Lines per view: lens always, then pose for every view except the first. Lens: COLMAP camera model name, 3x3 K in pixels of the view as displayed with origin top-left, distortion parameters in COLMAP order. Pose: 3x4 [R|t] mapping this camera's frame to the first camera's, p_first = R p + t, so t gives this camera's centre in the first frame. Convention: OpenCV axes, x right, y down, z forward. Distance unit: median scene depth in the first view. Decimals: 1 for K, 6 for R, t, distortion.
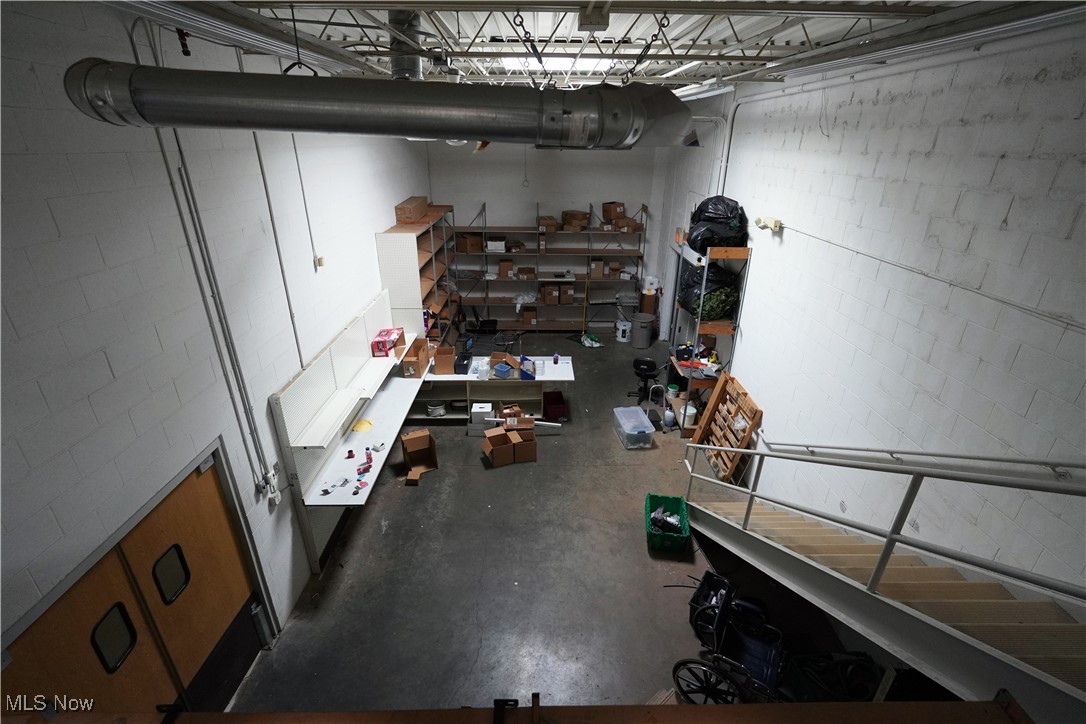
lens RADIAL K [[497.1, 0, 542.8], [0, 497.1, 363.7], [0, 0, 1]] dist [-0.021436, 0.011352]
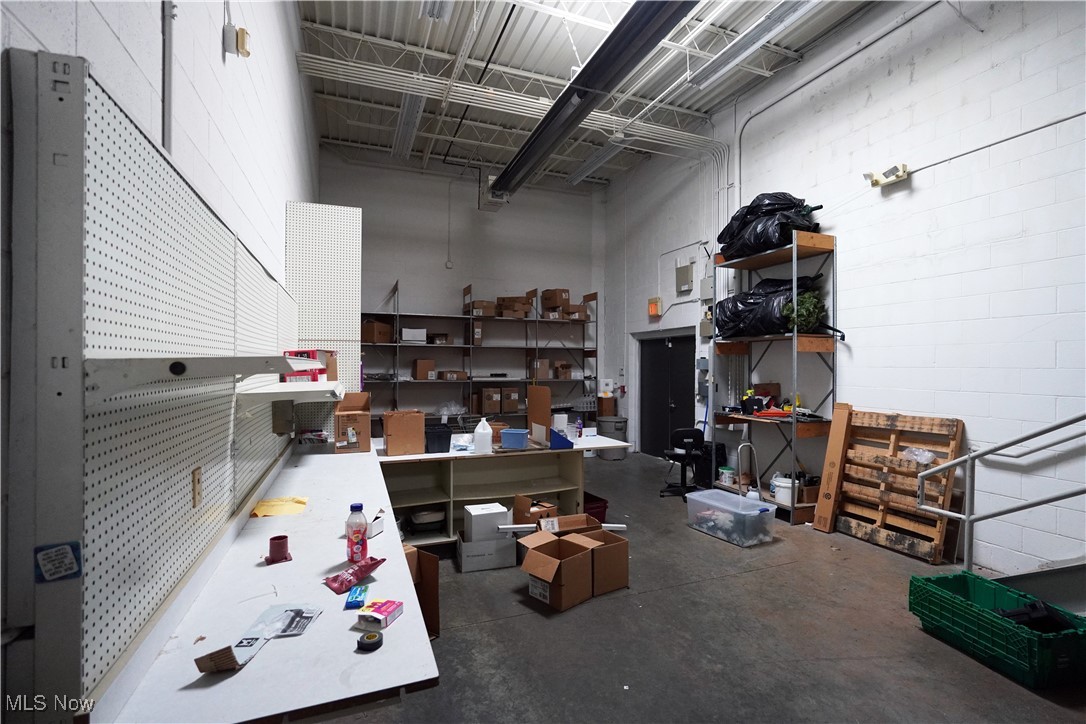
lens RADIAL K [[497.1, 0, 542.6], [0, 497.1, 362.7], [0, 0, 1]] dist [-0.021436, 0.011352]
pose [[0.936091, -0.002249, 0.351752, -0.173423], [0.146983, 0.910998, -0.385330, 0.109694], [-0.319579, 0.412406, 0.853107, 0.329844]]
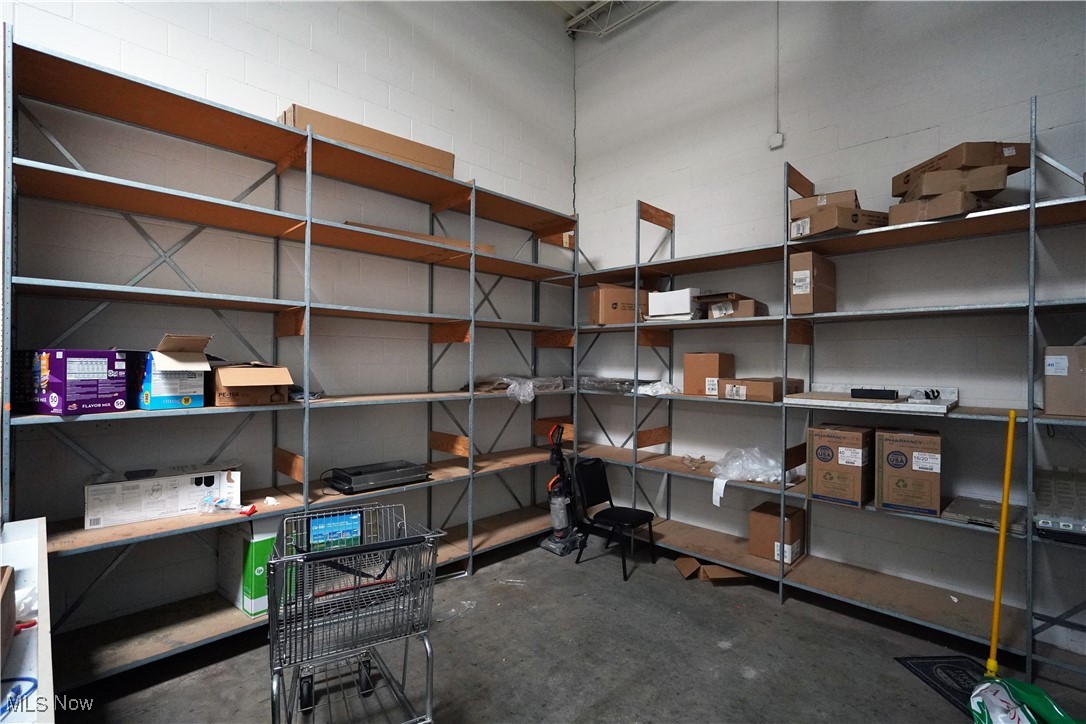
lens RADIAL K [[497.1, 0, 544.8], [0, 497.1, 363.3], [0, 0, 1]] dist [-0.021436, 0.011352]
pose [[0.710158, 0.001815, -0.704040, 0.096330], [-0.293022, 0.910032, -0.293223, -0.063831], [0.640167, 0.414534, 0.646798, 0.722051]]
